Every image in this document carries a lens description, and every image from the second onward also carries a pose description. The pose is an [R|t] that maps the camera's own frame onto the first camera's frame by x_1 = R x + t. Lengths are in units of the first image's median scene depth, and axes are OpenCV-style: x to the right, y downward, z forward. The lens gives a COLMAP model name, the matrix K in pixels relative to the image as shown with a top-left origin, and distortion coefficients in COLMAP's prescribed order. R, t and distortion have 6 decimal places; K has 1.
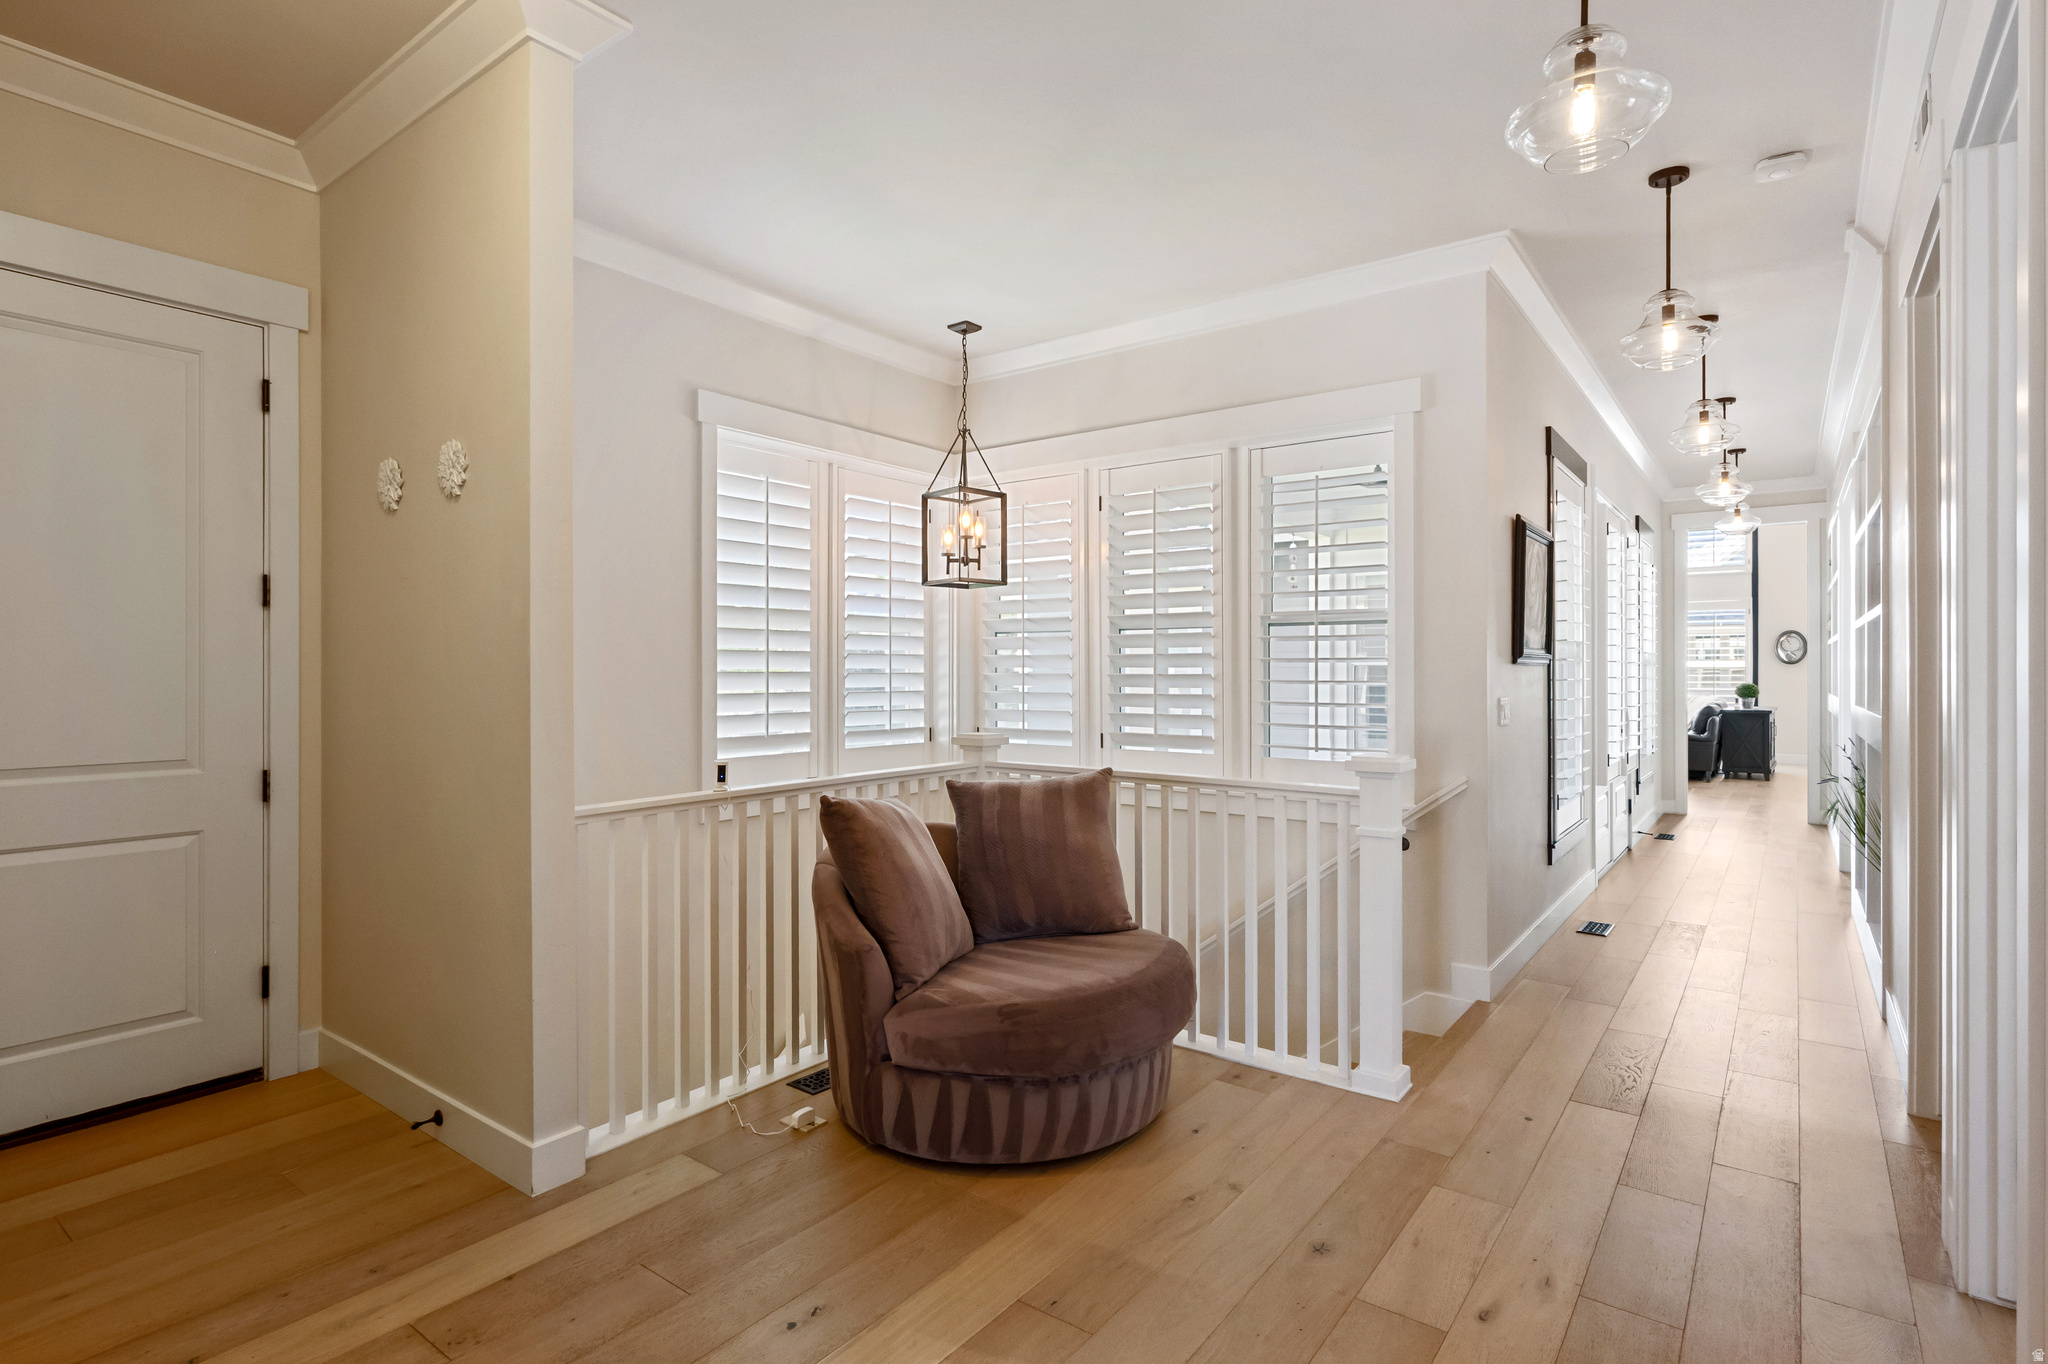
lens RADIAL K [[1023.6, 0, 1012.3], [0, 1023.6, 676.8], [0, 0, 1]] dist [0.000424, 0.001331]
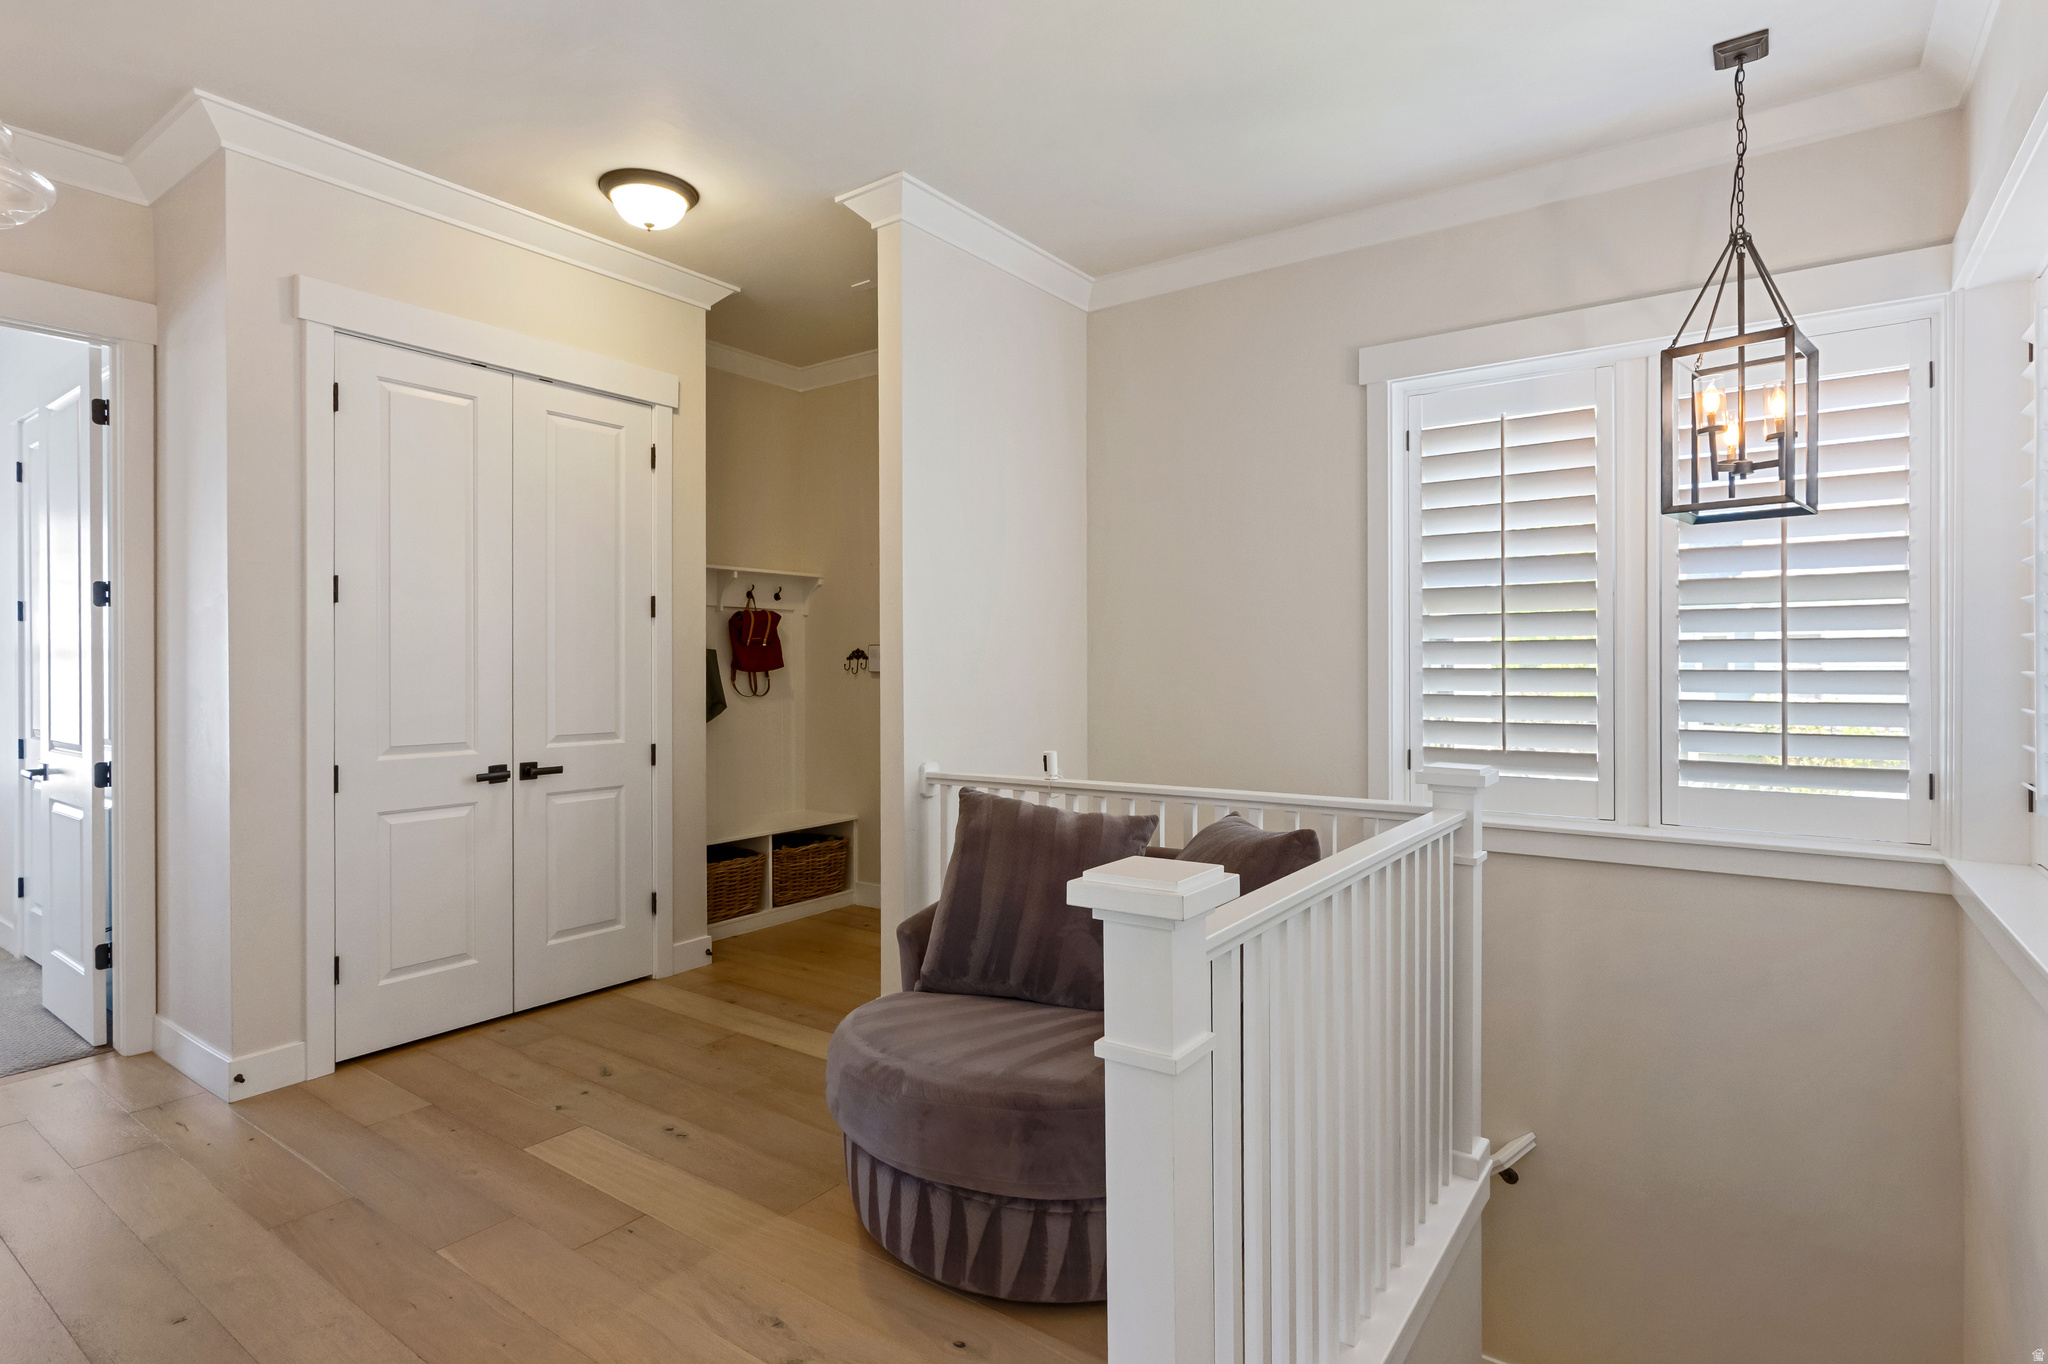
lens RADIAL K [[1023.6, 0, 1014.9], [0, 1023.6, 670.7], [0, 0, 1]] dist [0.000424, 0.001331]
pose [[0.029570, 0.003405, -0.999557, 1.070572], [-0.006028, 0.999977, 0.003229, -0.006571], [0.999545, 0.005930, 0.029590, 1.266517]]
